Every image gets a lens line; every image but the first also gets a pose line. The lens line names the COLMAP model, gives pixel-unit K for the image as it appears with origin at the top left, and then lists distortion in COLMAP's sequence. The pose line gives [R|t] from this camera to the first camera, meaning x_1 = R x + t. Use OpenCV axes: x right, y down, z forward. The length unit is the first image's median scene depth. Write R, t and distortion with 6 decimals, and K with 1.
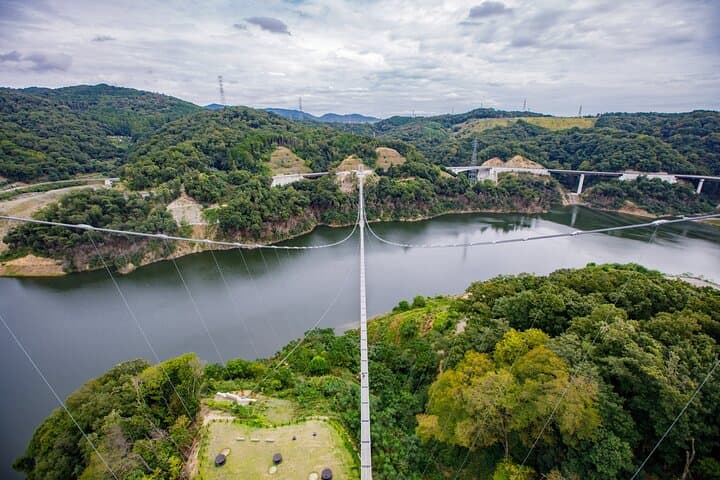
lens RADIAL K [[336.9, 0, 360.0], [0, 336.9, 240.0], [0, 0, 1]] dist [-0.001025, 0.000041]
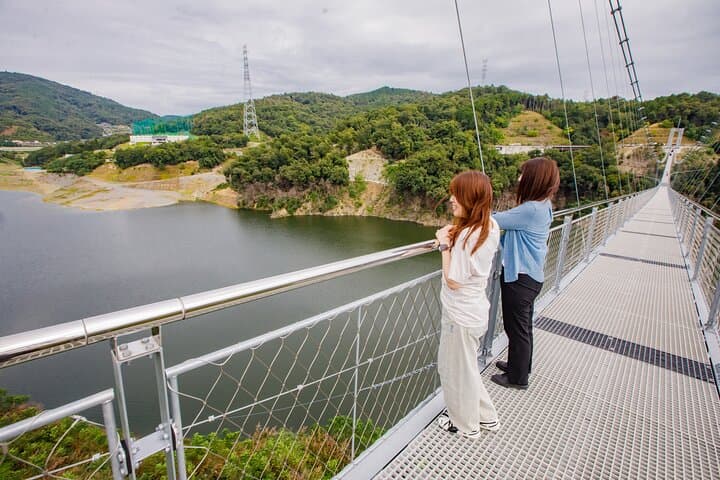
lens RADIAL K [[331.5, 0, 360.0], [0, 331.5, 240.0], [0, 0, 1]] dist [0.000705, 0.001064]
pose [[0.743614, 0.203258, -0.636965, -0.001685], [-0.228097, 0.972640, 0.044085, 0.041448], [0.628498, 0.112508, 0.769631, 0.317255]]
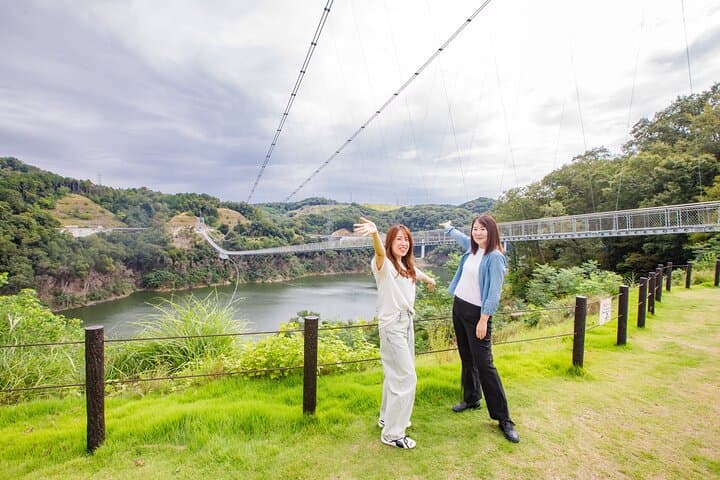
lens RADIAL K [[356.4, 0, 346.9], [0, 356.4, 240.9], [0, 0, 1]] dist [0.017839, 0.000647]
pose [[0.901094, 0.012379, 0.433447, -0.054548], [0.111655, 0.959263, -0.259514, 0.089595], [-0.419002, 0.282243, 0.863004, 0.156147]]
